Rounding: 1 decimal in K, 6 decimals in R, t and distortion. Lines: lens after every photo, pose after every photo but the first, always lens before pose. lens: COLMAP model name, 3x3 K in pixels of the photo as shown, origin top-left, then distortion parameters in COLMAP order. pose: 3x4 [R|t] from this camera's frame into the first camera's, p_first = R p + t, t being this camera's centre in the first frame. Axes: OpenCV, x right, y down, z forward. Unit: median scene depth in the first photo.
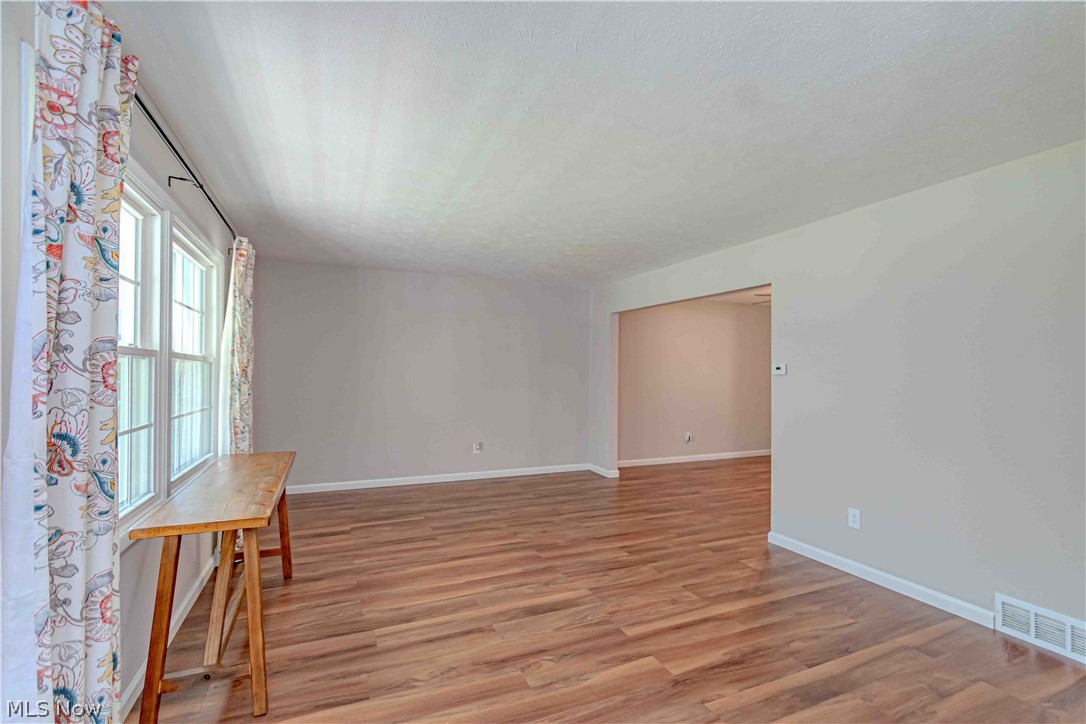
lens RADIAL K [[479.6, 0, 540.9], [0, 479.6, 371.1], [0, 0, 1]] dist [0.008966, -0.003480]
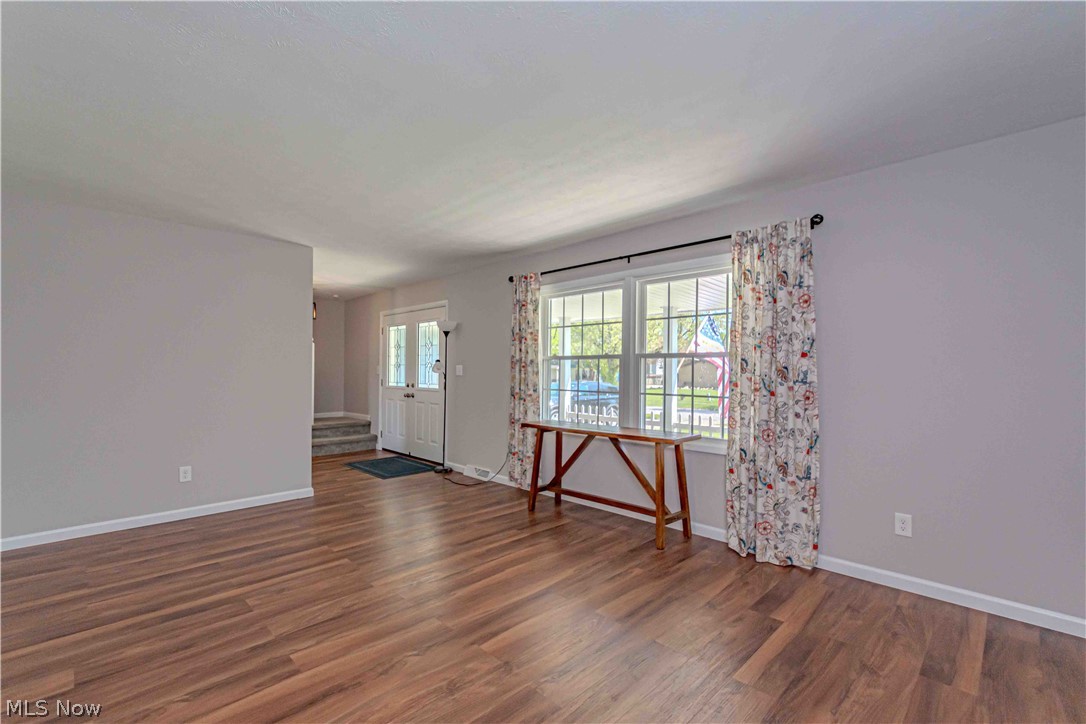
lens RADIAL K [[479.6, 0, 541.6], [0, 479.6, 369.1], [0, 0, 1]] dist [0.008966, -0.003480]
pose [[-0.934239, -0.020171, -0.356078, 0.140648], [-0.015562, 0.999754, -0.015803, 0.039801], [0.356309, -0.009223, -0.934323, 2.087212]]
